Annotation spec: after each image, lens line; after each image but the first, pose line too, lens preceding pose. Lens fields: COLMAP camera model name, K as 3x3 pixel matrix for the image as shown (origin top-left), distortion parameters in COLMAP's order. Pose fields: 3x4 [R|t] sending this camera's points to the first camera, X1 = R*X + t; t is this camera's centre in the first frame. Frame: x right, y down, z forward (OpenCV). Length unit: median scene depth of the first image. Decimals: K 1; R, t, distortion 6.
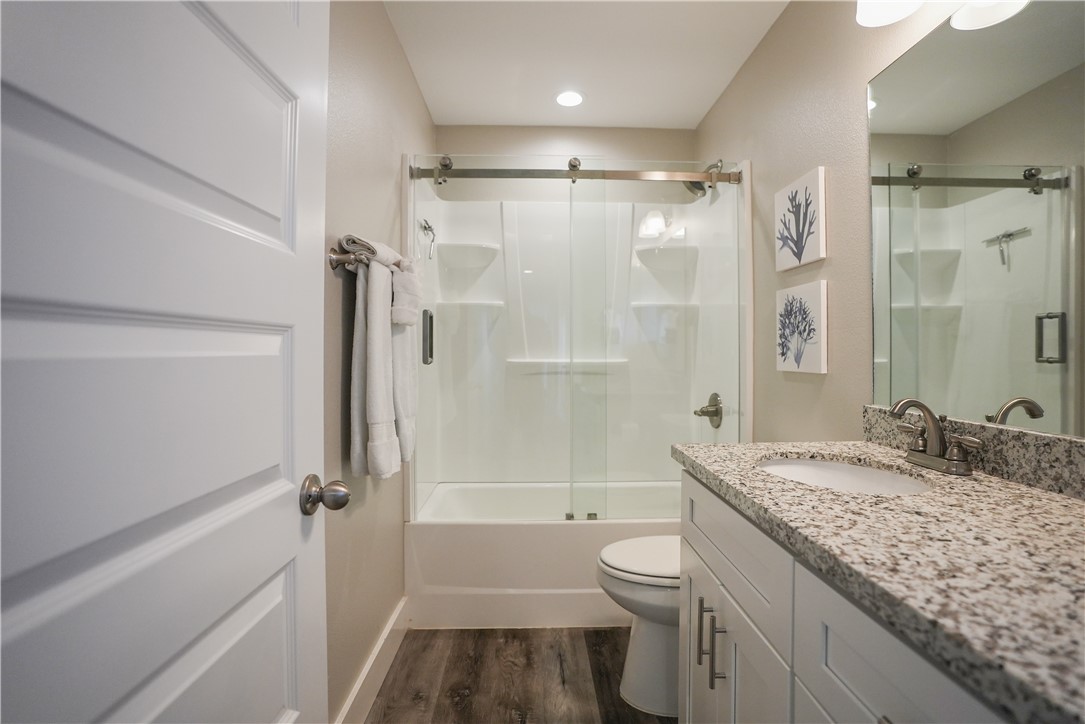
lens RADIAL K [[508.8, 0, 544.0], [0, 508.8, 350.2], [0, 0, 1]] dist [-0.066299, 0.016869]
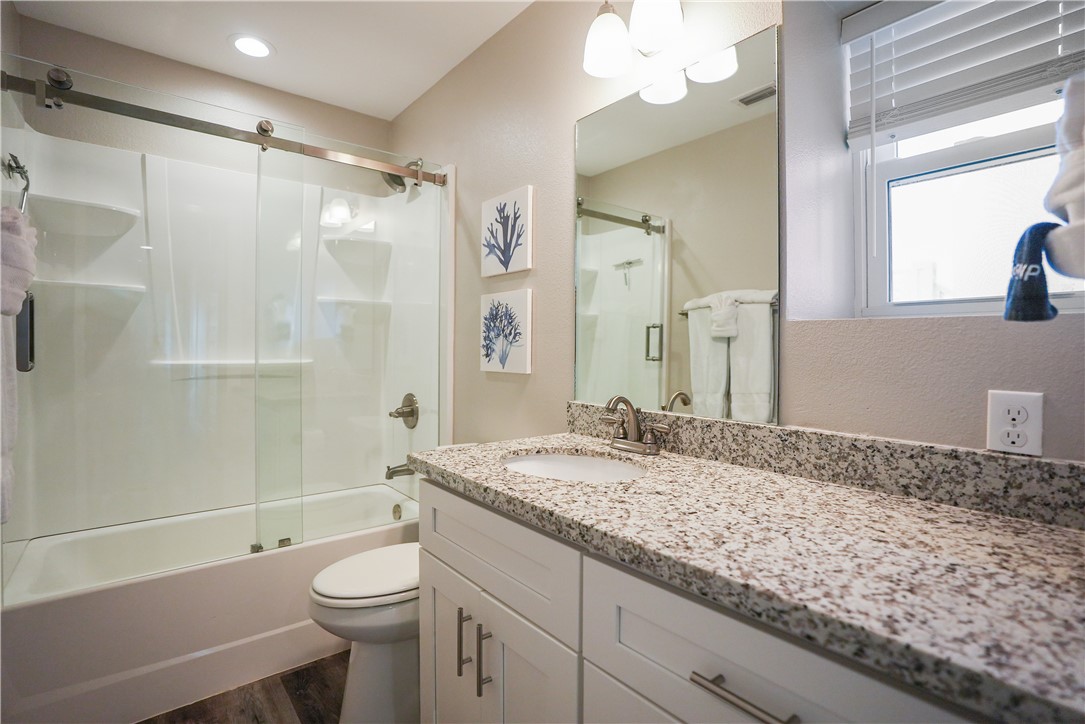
lens RADIAL K [[508.8, 0, 543.6], [0, 508.8, 356.4], [0, 0, 1]] dist [-0.066299, 0.016869]
pose [[0.789109, -0.004103, 0.614239, -0.090864], [-0.008136, 0.999820, 0.017130, -0.009625], [-0.614199, -0.018514, 0.788934, 0.077781]]
